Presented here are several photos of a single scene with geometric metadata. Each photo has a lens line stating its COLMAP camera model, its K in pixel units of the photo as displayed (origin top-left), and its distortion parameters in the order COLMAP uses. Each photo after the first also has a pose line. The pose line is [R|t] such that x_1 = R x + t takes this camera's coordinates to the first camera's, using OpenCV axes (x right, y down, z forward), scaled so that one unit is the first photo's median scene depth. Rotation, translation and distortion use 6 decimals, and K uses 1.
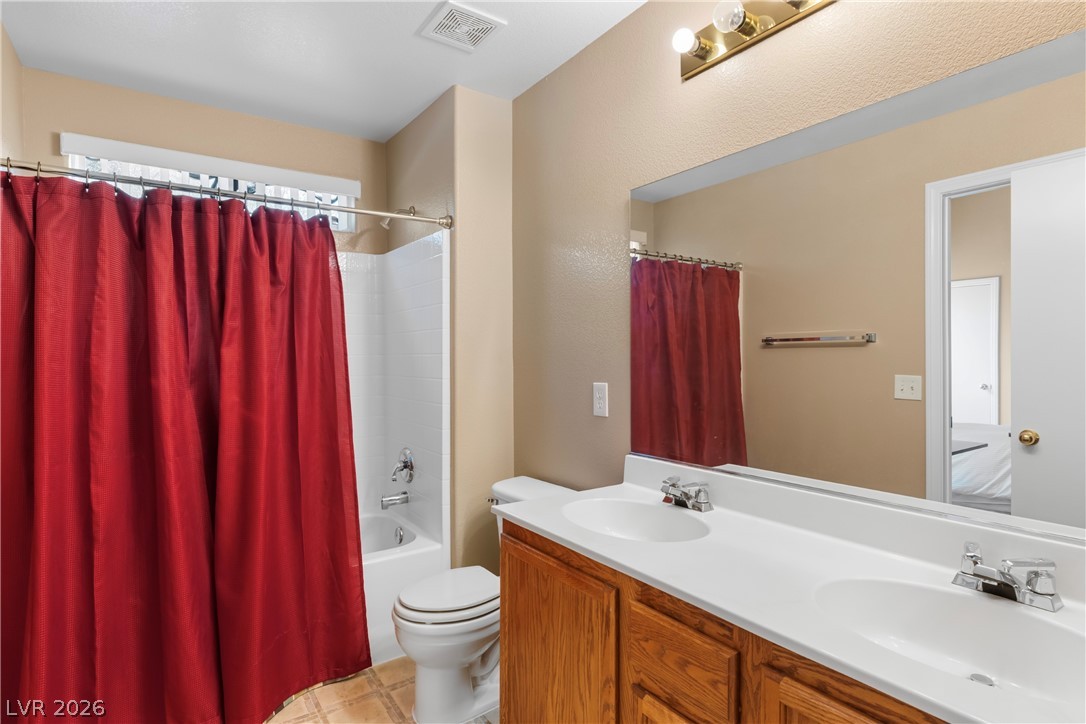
lens RADIAL K [[561.5, 0, 545.6], [0, 561.5, 361.6], [0, 0, 1]] dist [0.003668, 0.001640]
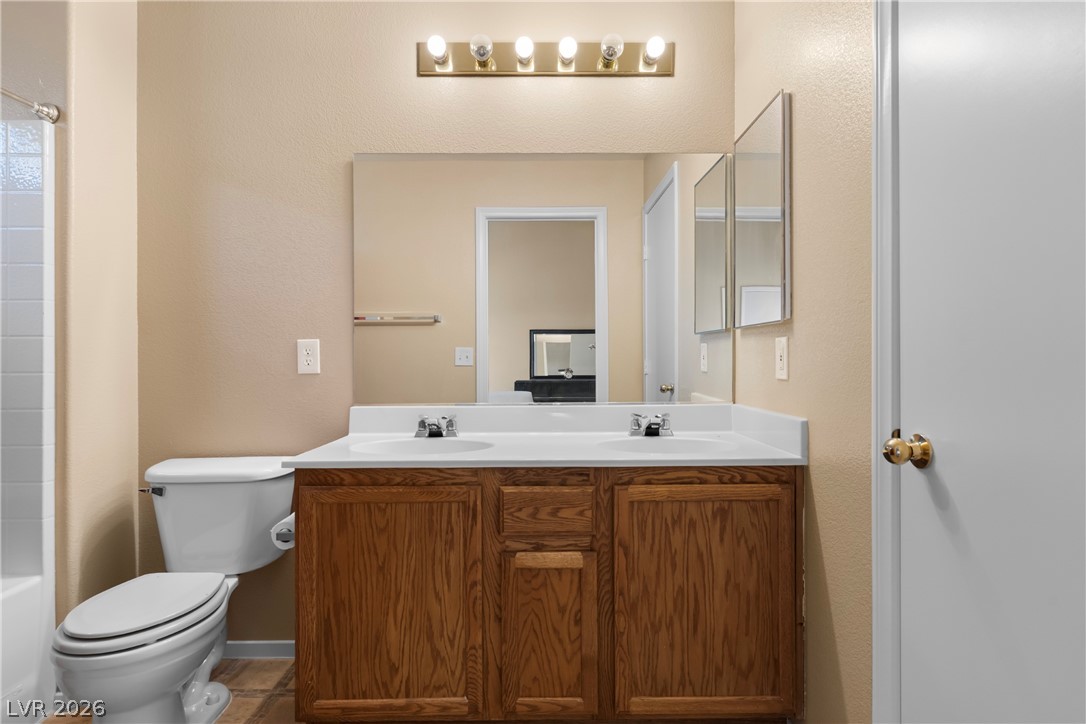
lens RADIAL K [[561.5, 0, 549.1], [0, 561.5, 354.9], [0, 0, 1]] dist [0.003668, 0.001640]
pose [[0.557501, 0.003818, 0.830167, -0.714146], [0.009259, 0.999899, -0.010817, 0.117338], [-0.830124, 0.013717, 0.557409, 0.161373]]
